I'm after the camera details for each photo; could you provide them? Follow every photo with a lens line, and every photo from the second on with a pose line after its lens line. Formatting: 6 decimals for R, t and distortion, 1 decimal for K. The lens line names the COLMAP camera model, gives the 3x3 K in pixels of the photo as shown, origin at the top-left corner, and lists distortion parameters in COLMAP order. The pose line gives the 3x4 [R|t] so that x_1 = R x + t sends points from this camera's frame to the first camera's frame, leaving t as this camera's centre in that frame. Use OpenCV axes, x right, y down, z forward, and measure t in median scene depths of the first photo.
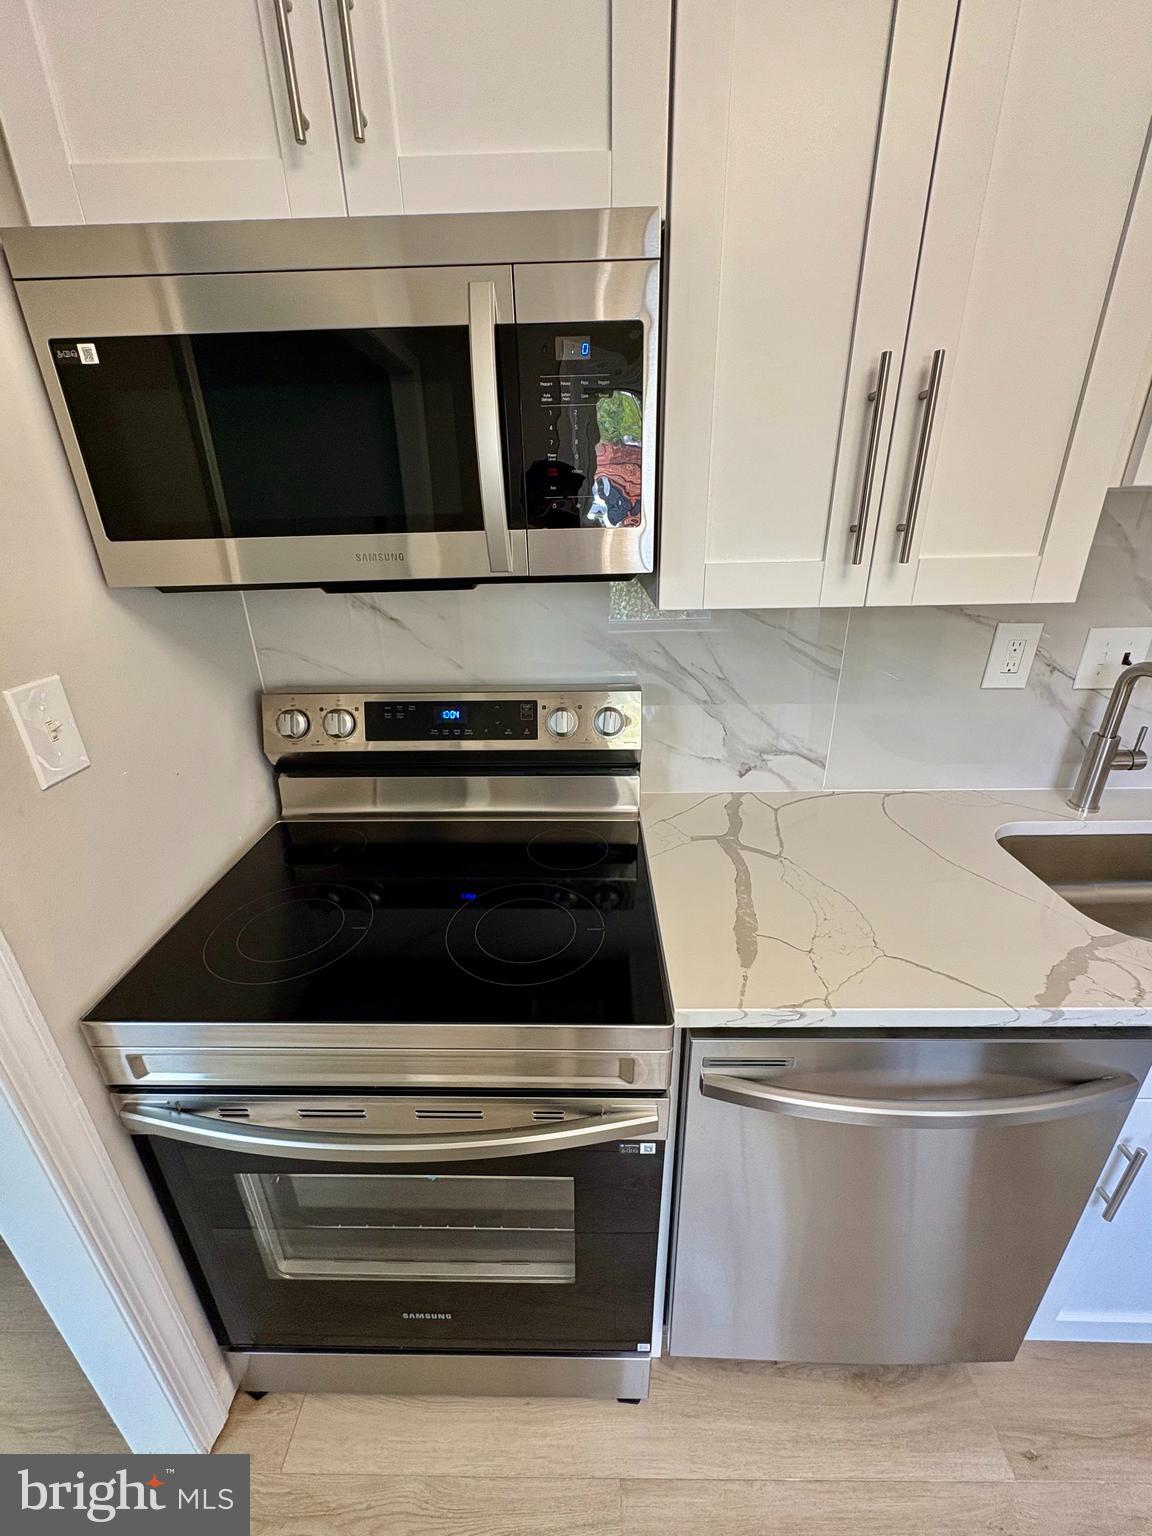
lens RADIAL K [[611.4, 0, 572.1], [0, 611.4, 766.5], [0, 0, 1]] dist [0.000281, -0.000581]
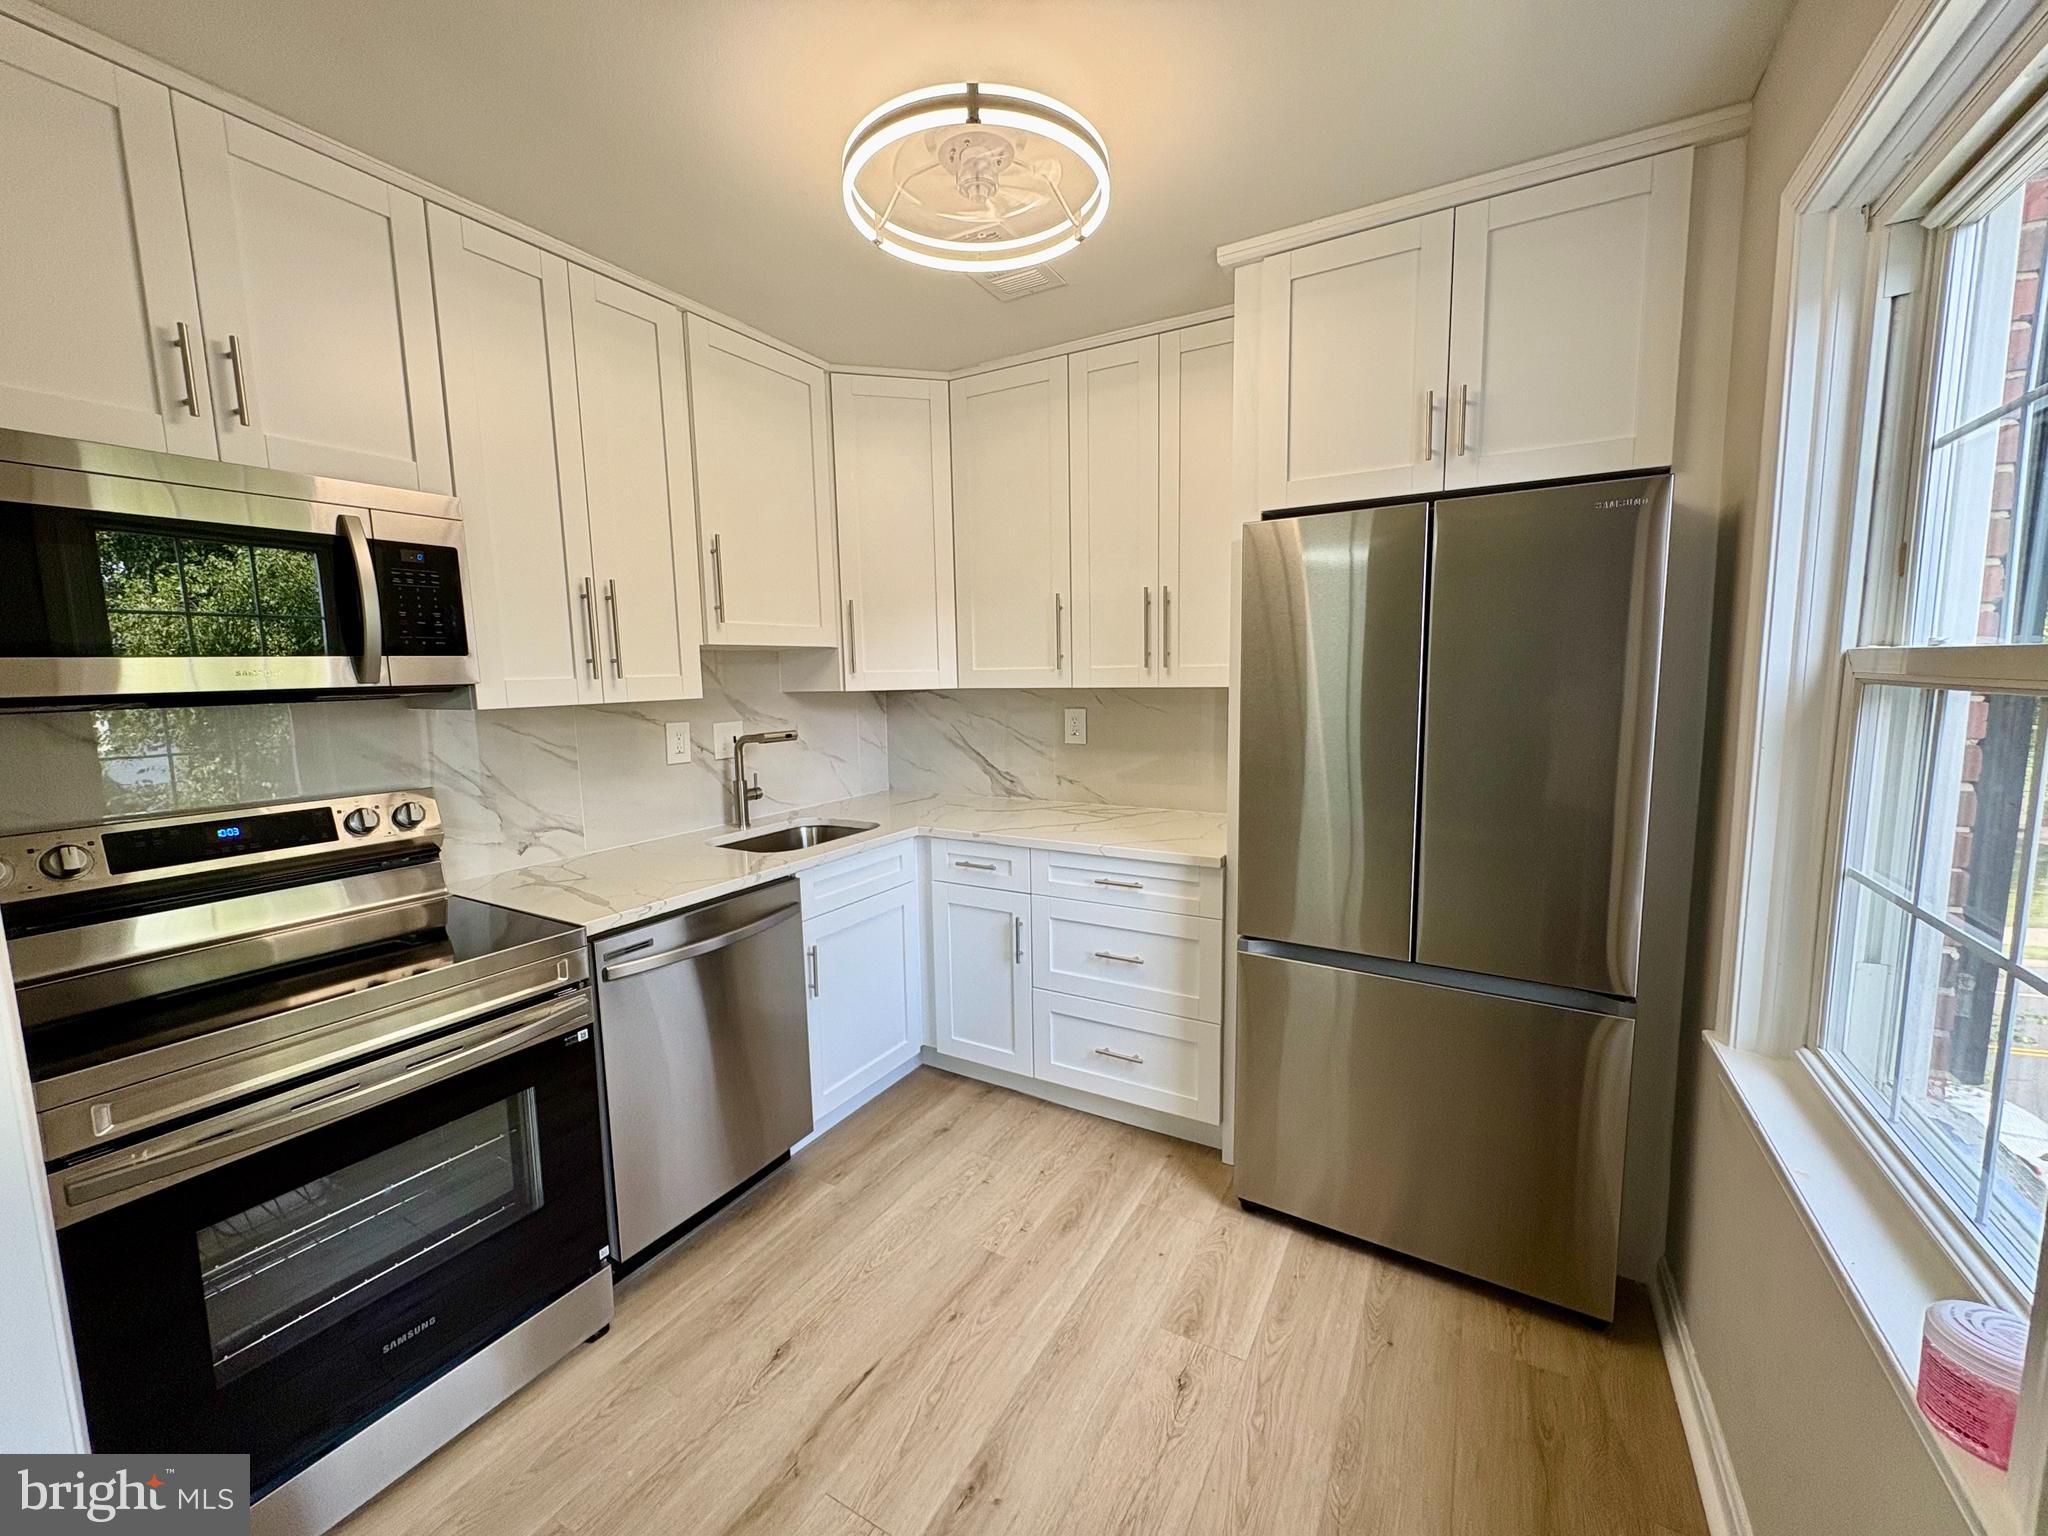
lens RADIAL K [[815.2, 0, 1021.0], [0, 815.2, 768.0], [0, 0, 1]] dist [0.000281, -0.000581]
pose [[0.484530, -0.093637, 0.869749, -0.727817], [0.347301, 0.933129, -0.093018, 0.399124], [-0.802878, 0.347134, 0.484650, -0.753253]]
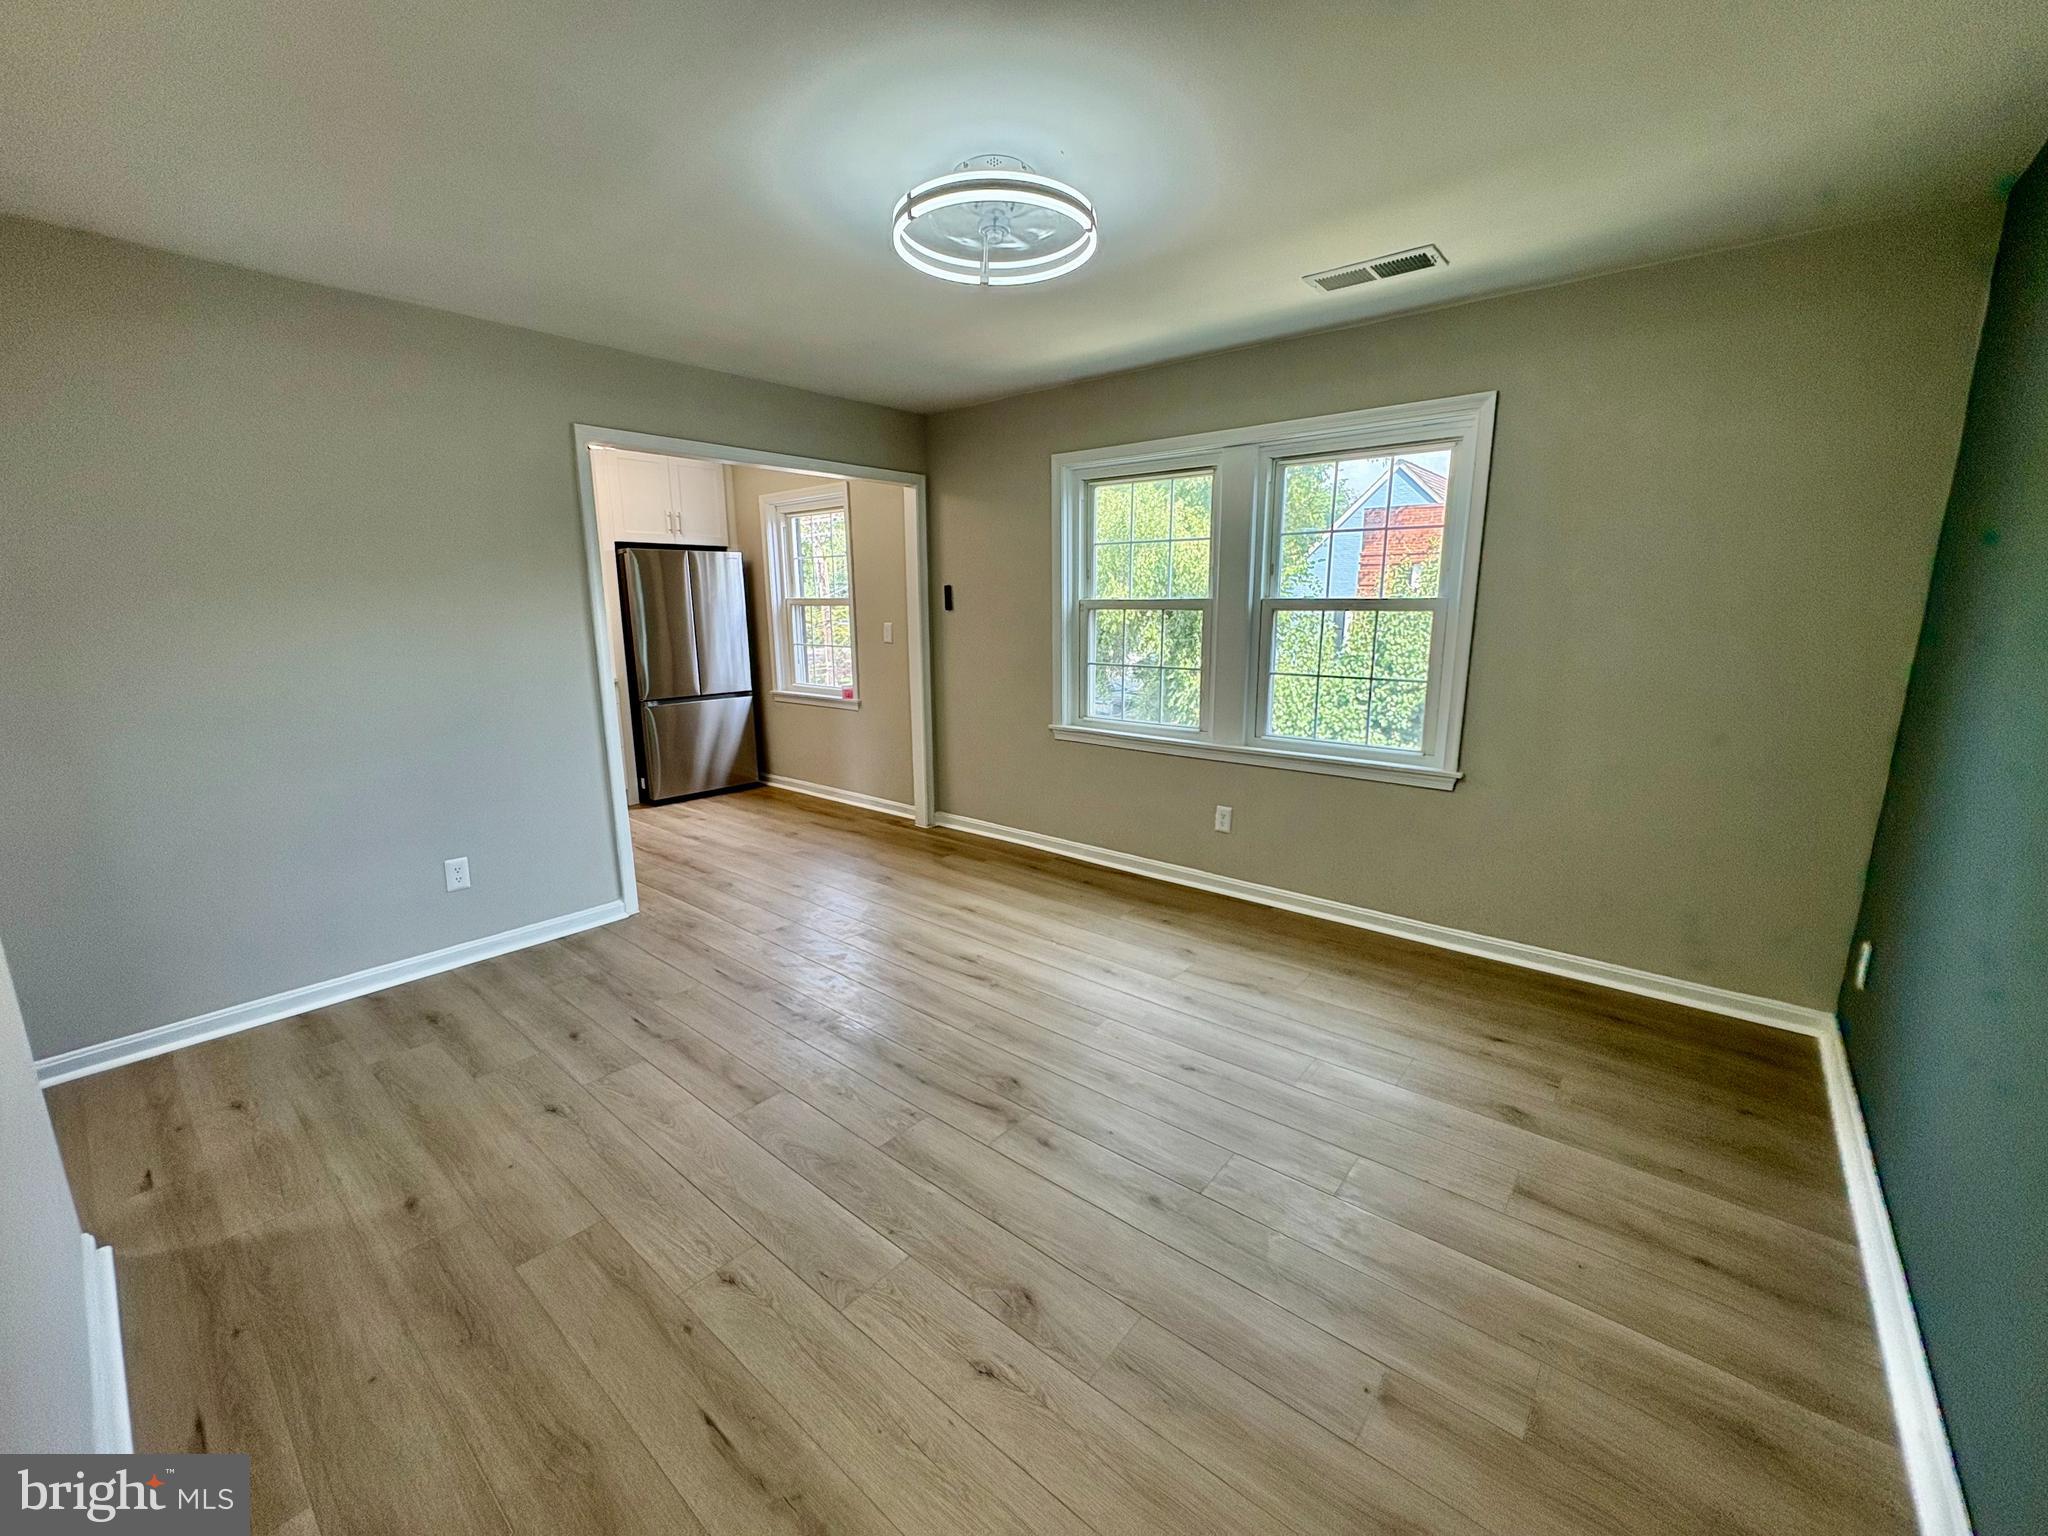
lens RADIAL K [[815.2, 0, 1018.3], [0, 815.2, 764.3], [0, 0, 1]] dist [0.000281, -0.000581]
pose [[-0.772462, -0.098181, 0.627426, -3.630693], [0.268526, 0.844815, 0.462798, -0.539322], [-0.575497, 0.525974, -0.626223, 1.688911]]
